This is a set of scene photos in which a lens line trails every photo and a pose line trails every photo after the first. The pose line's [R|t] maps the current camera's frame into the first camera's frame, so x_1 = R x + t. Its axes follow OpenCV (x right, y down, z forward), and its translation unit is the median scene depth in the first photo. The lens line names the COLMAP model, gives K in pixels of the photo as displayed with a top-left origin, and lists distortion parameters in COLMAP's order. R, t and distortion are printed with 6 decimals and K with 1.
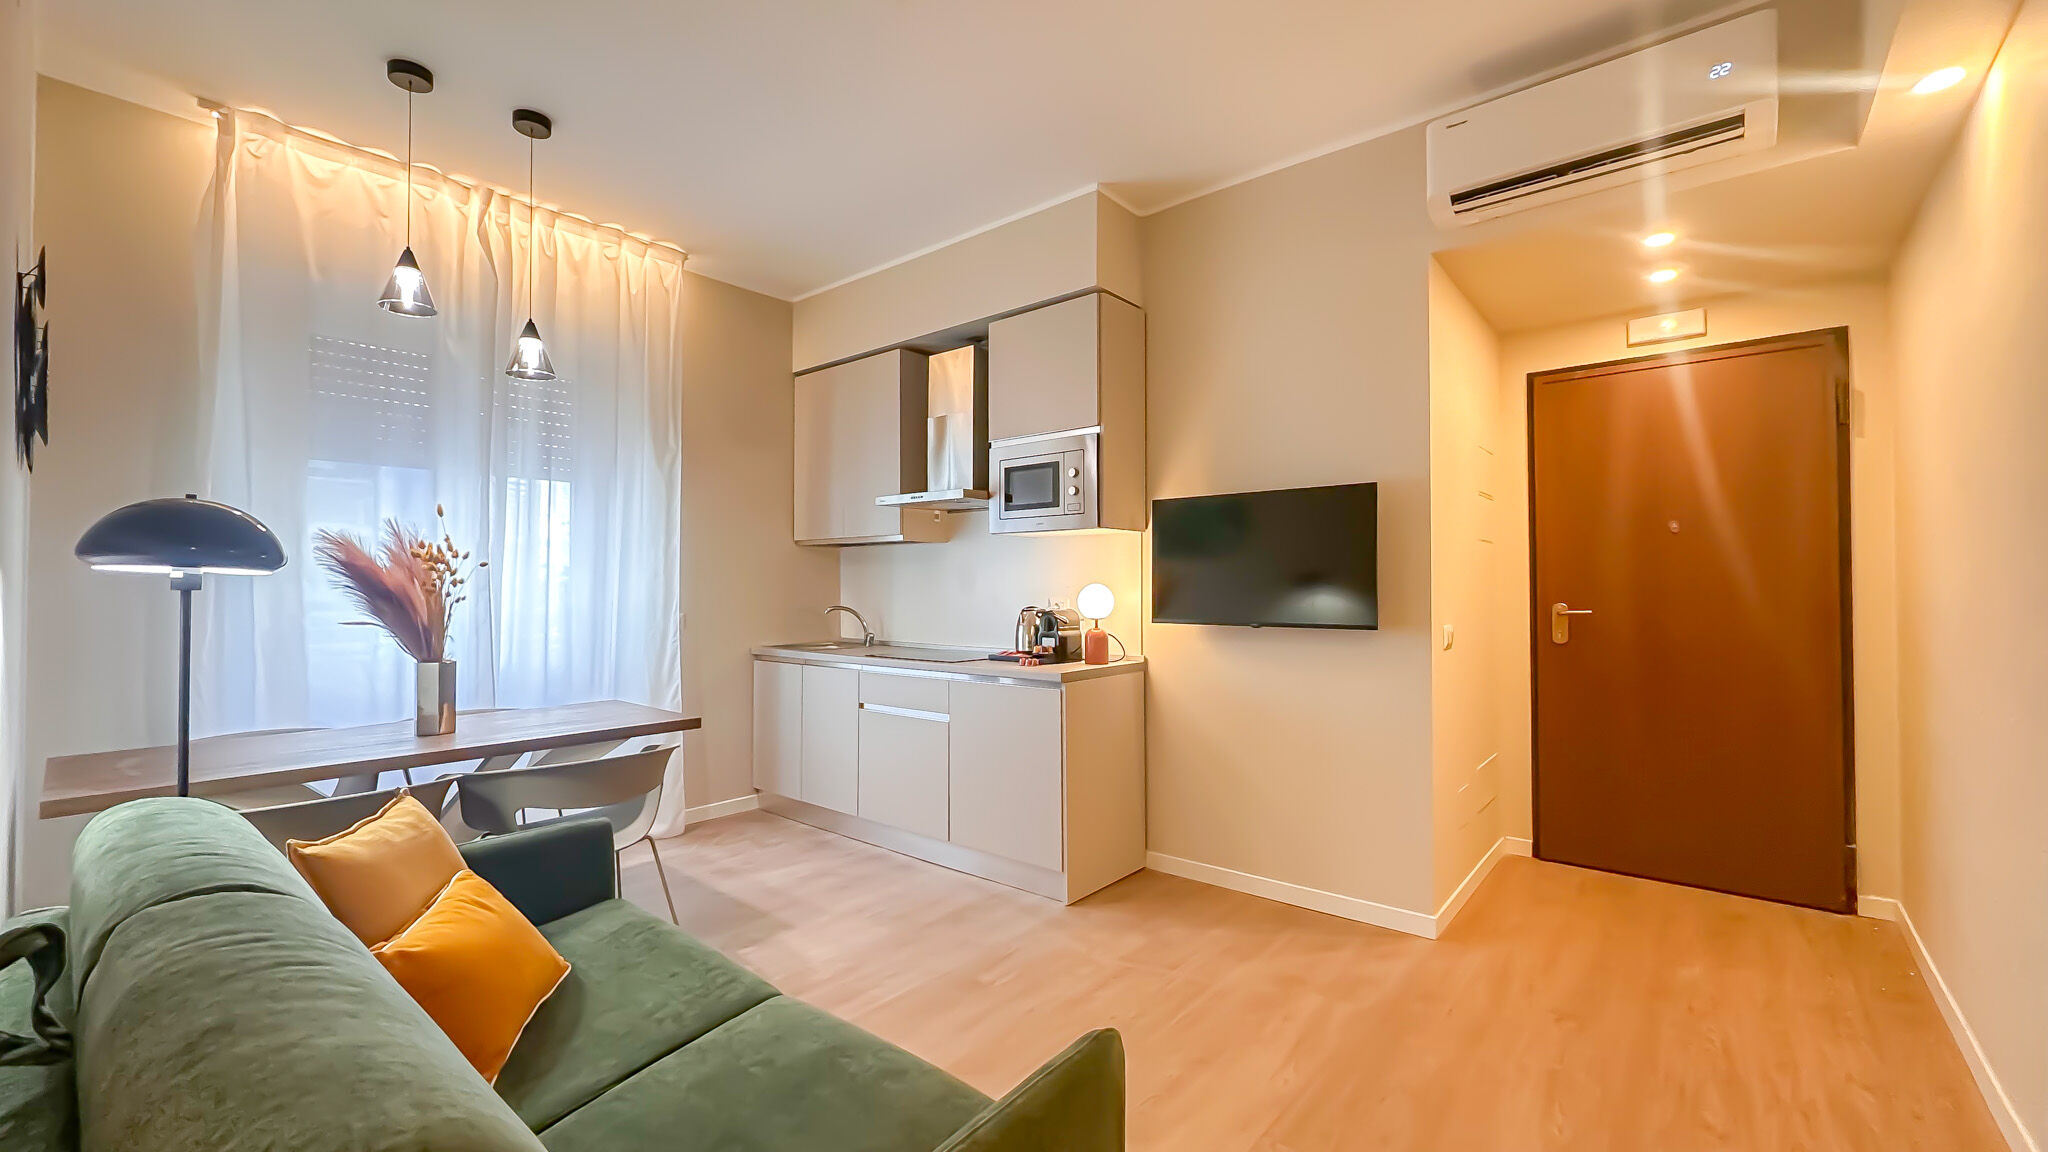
lens RADIAL K [[820.3, 0, 1024.0], [0, 820.3, 576.0], [0, 0, 1]] dist [-0.001105, 0.000222]
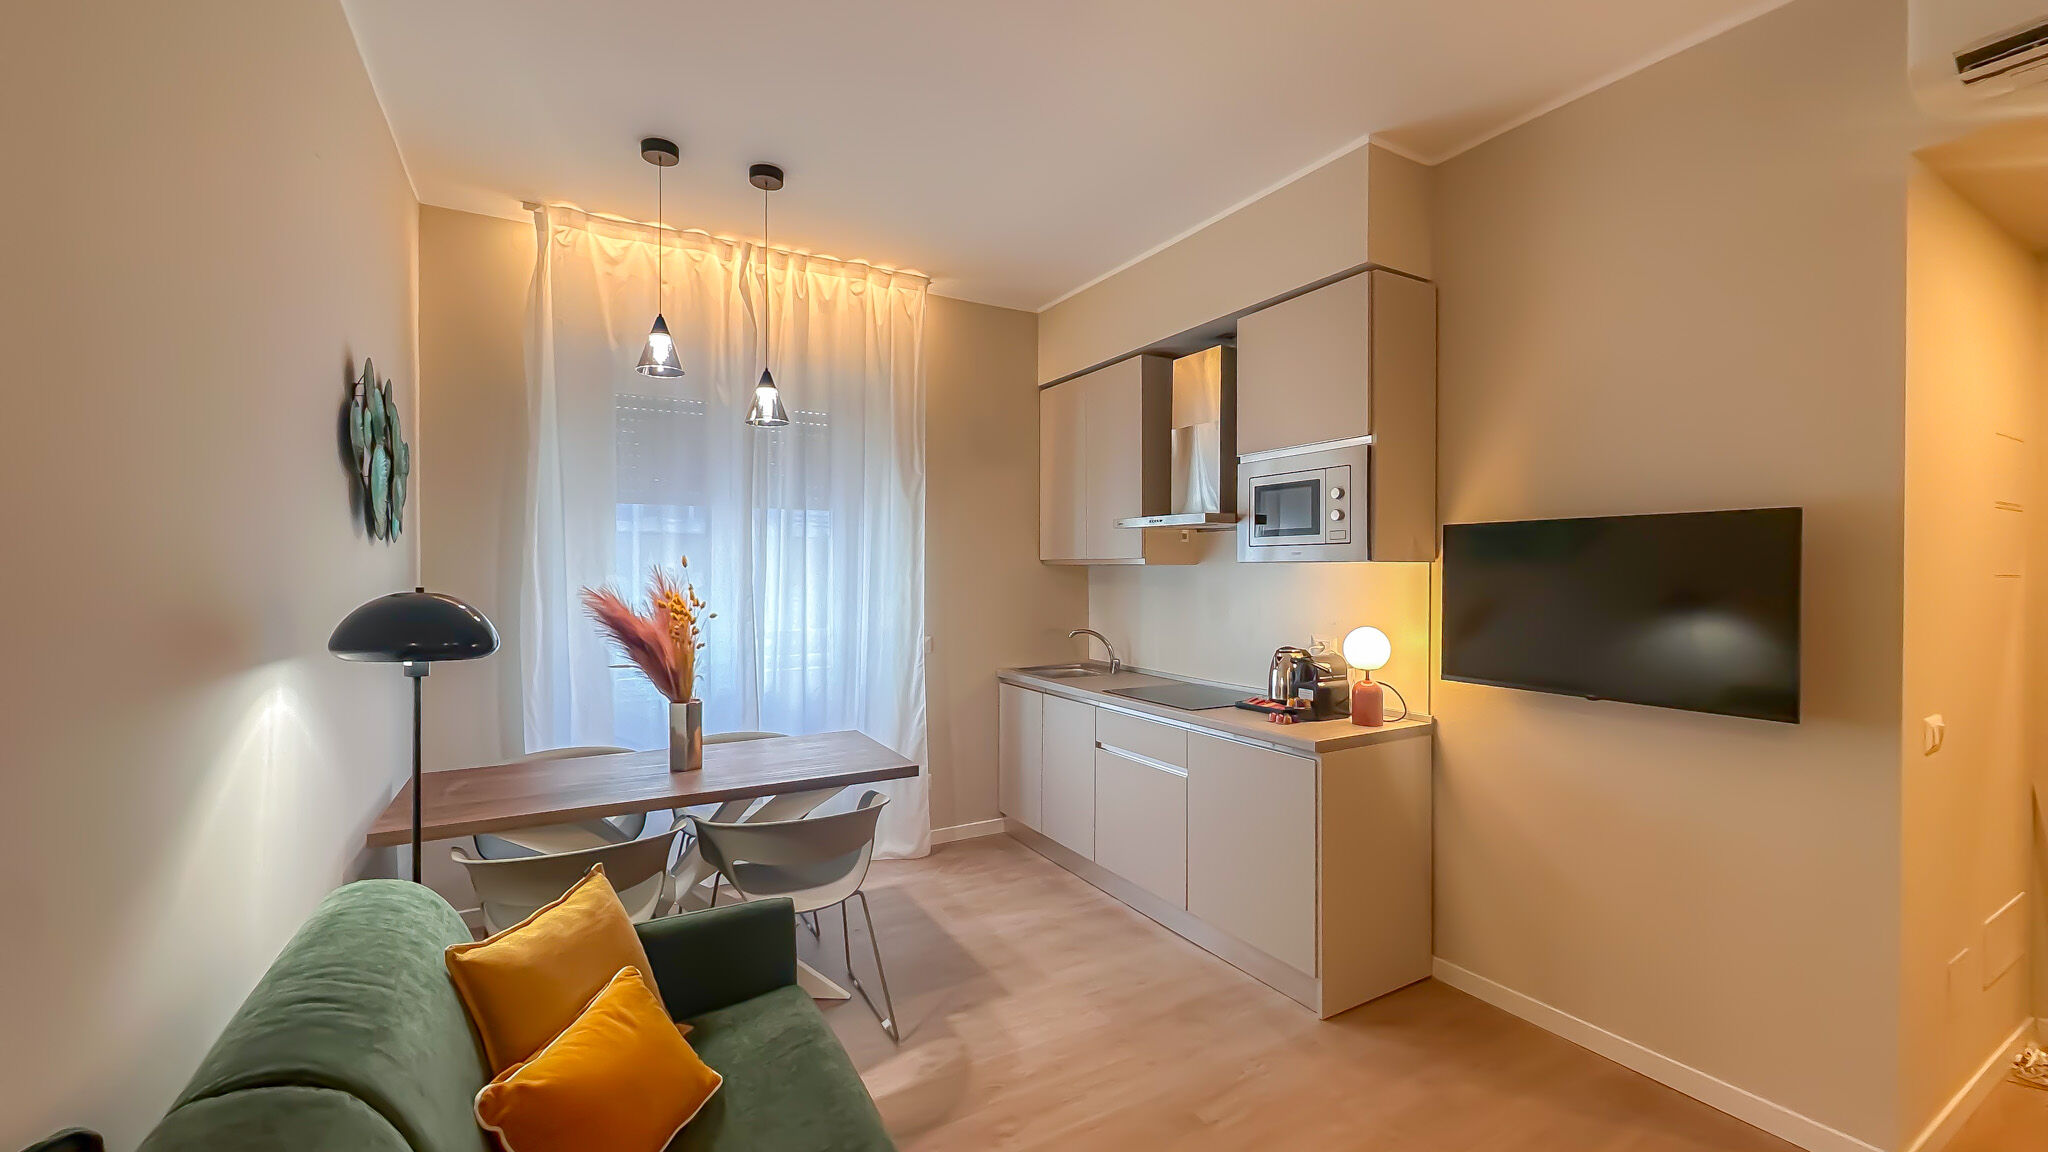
lens RADIAL K [[817.0, 0, 1025.6], [0, 817.0, 576.6], [0, 0, 1]] dist [-0.002663, 0.000453]
pose [[0.939685, 0.004109, -0.342016, 0.046241], [0.003433, 0.999764, 0.021443, -0.059663], [0.342023, -0.021324, 0.939450, 0.116324]]
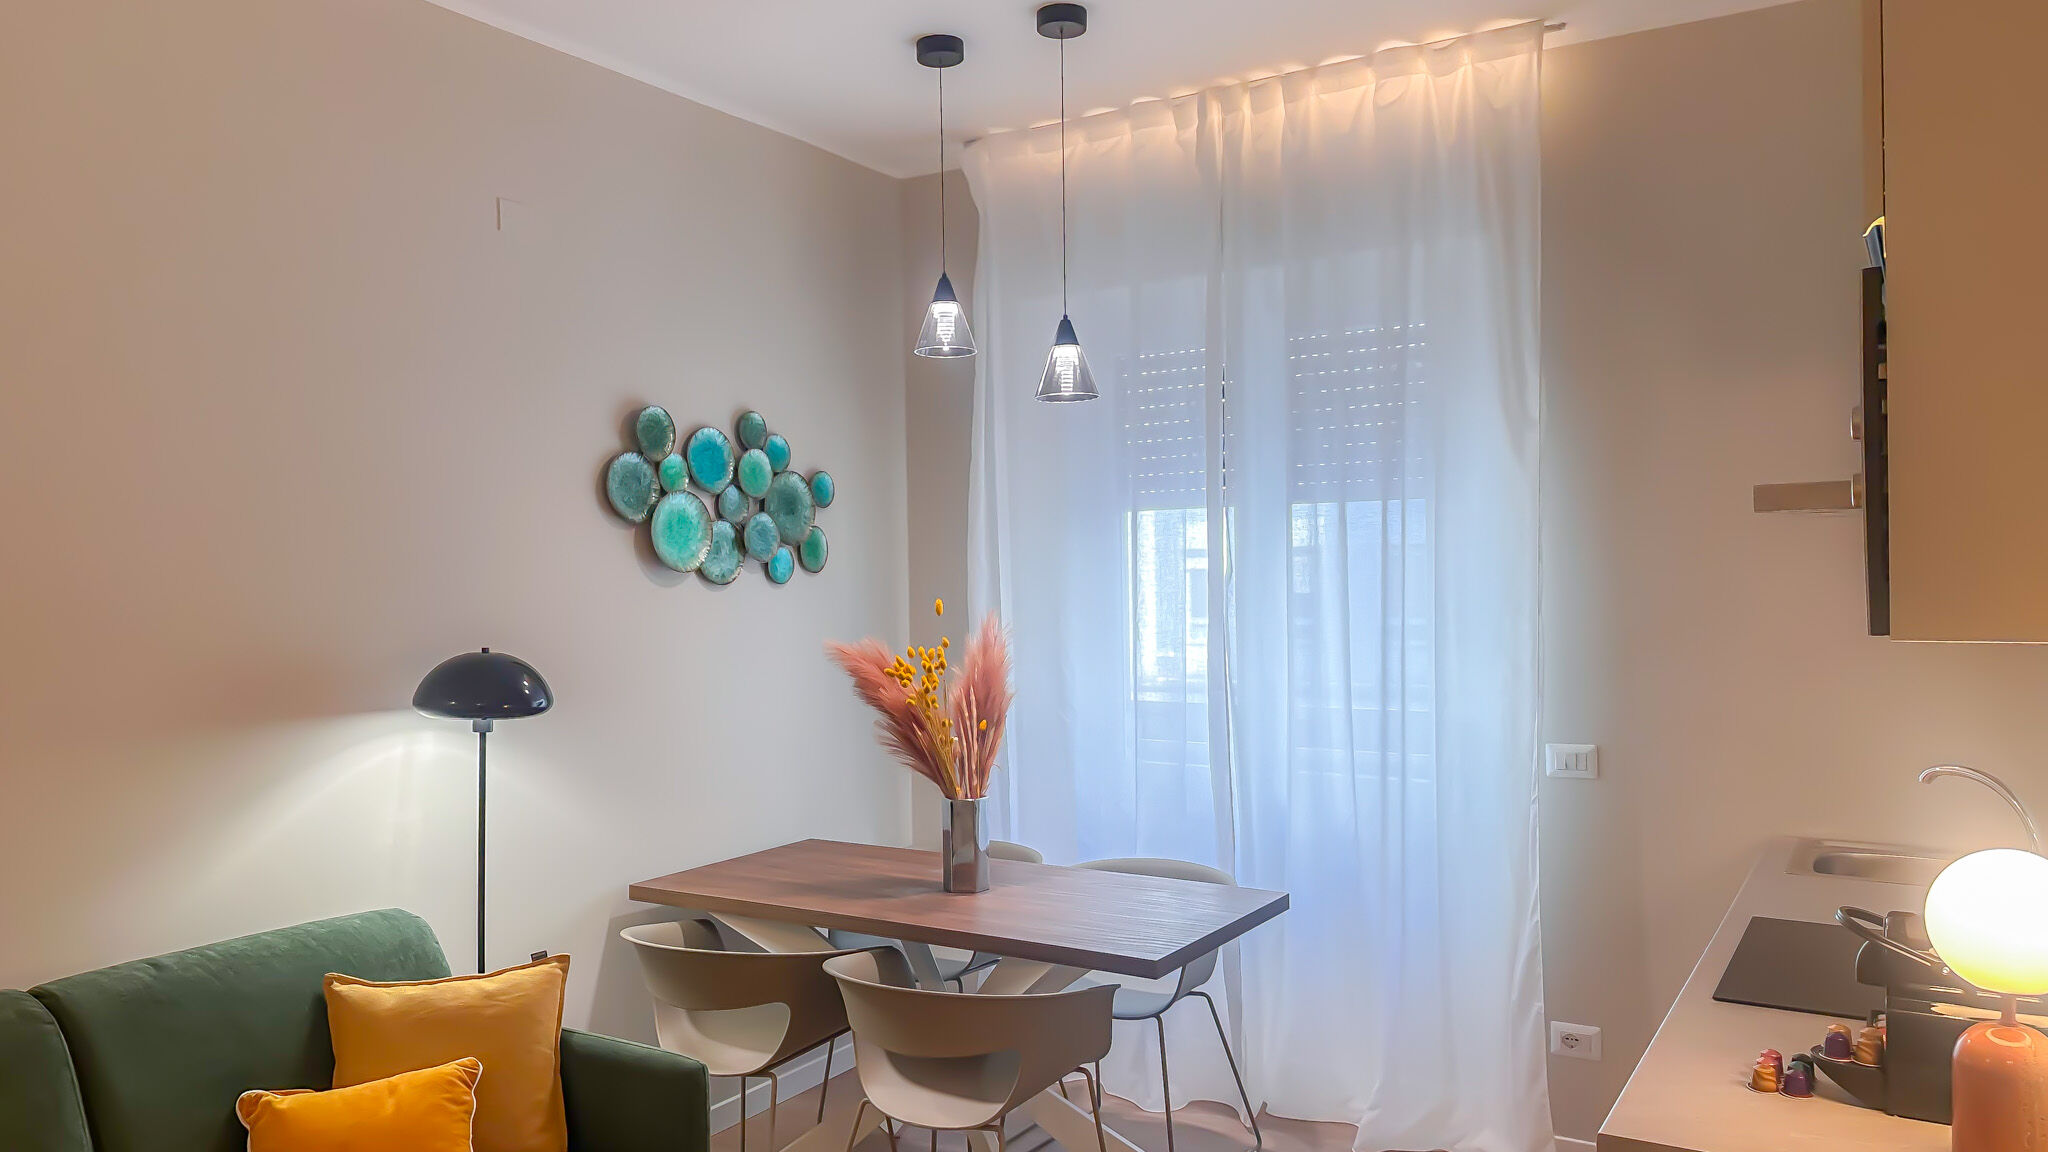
lens RADIAL K [[1452.0, 0, 1012.4], [0, 1452.0, 578.2], [0, 0, 1]] dist [0.096957, -0.146161]
pose [[0.138706, 0.003457, -0.990328, 0.493353], [0.027093, 0.999606, 0.007284, -0.084778], [0.989963, -0.027841, 0.138557, 0.643830]]
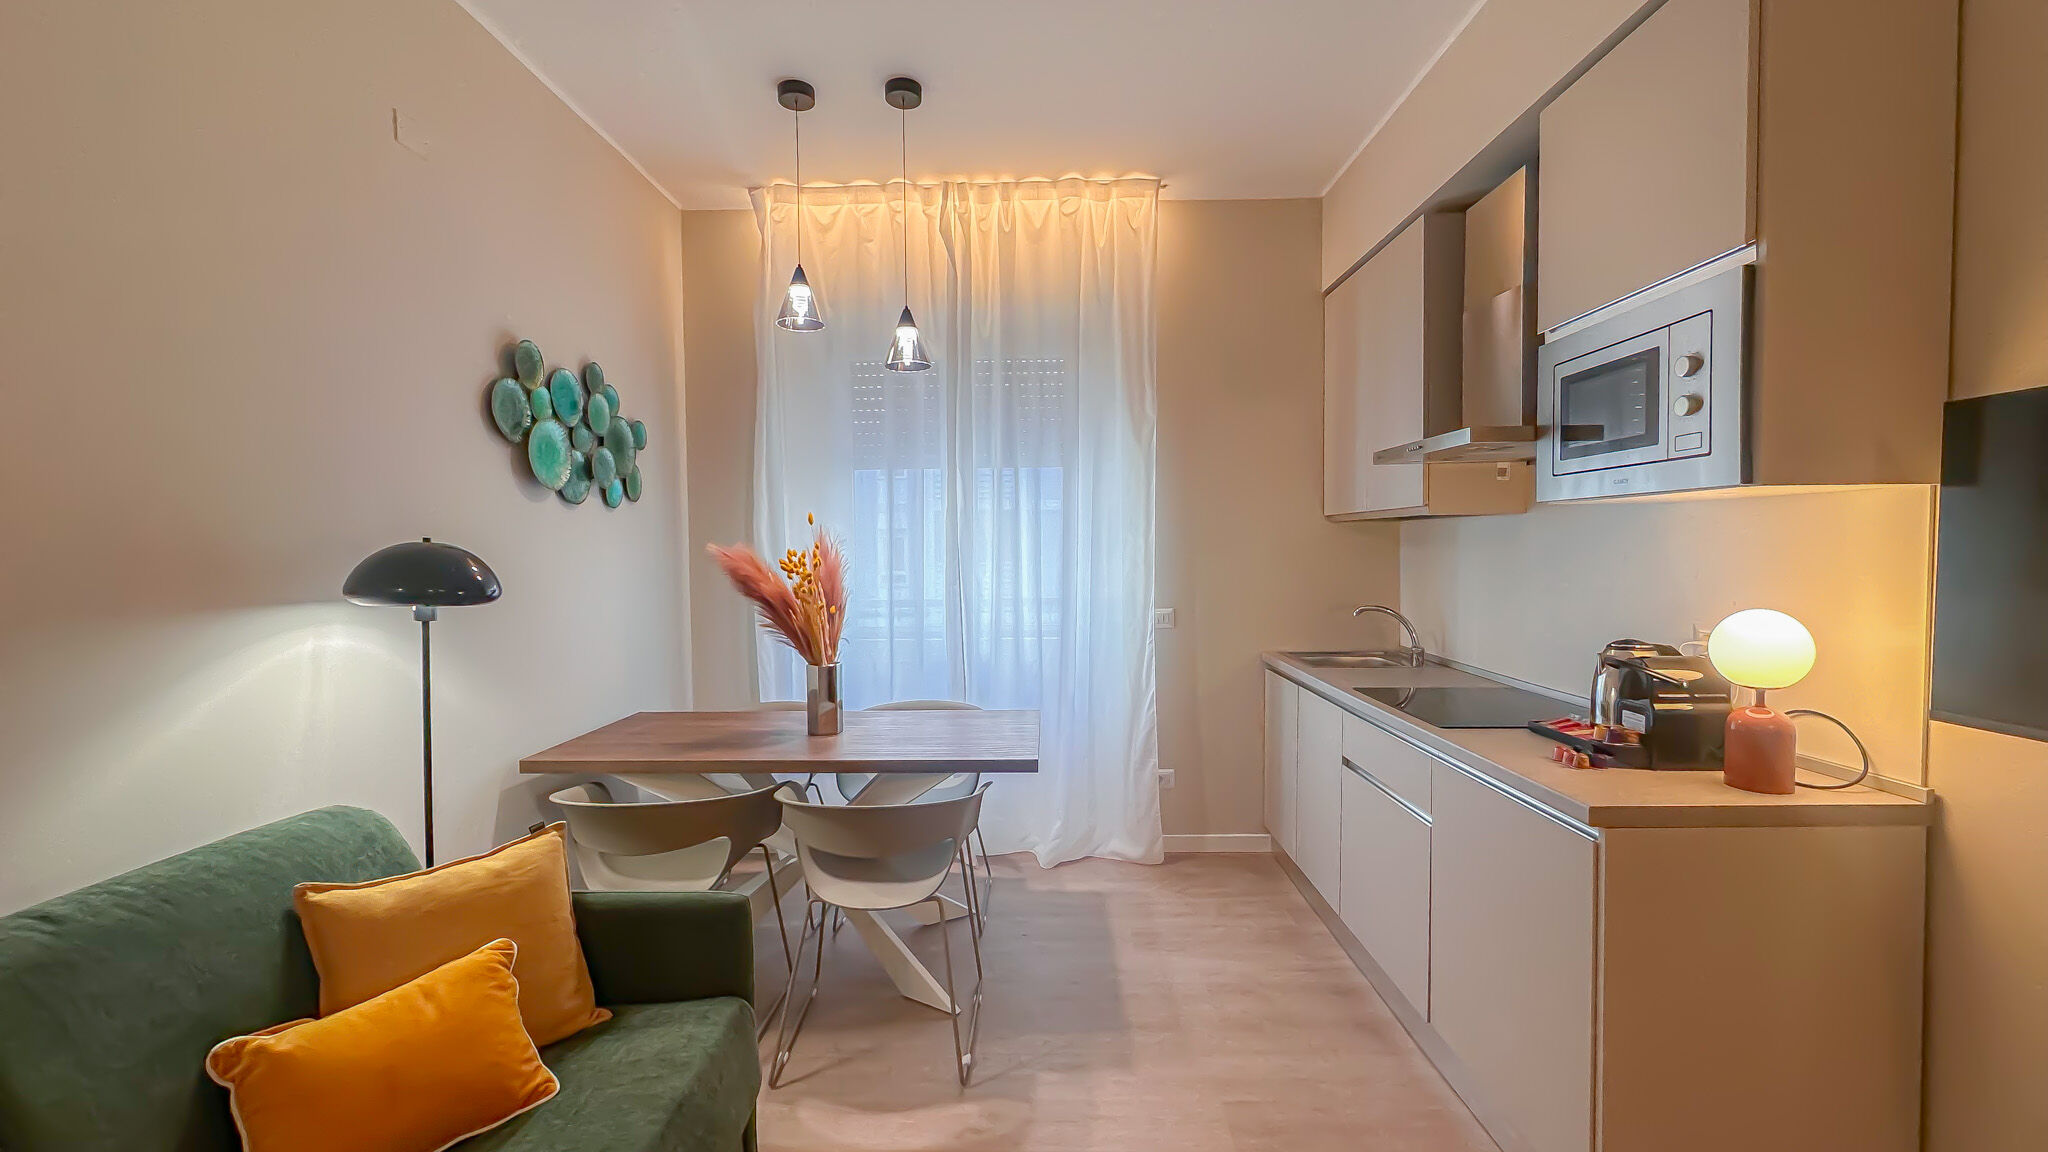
lens RADIAL K [[817.0, 0, 1025.6], [0, 817.0, 576.6], [0, 0, 1]] dist [-0.002663, 0.000453]
pose [[0.631487, 0.022870, -0.775049, 0.179350], [0.018908, 0.998813, 0.044879, -0.035326], [0.775156, -0.042995, 0.630305, 0.413983]]
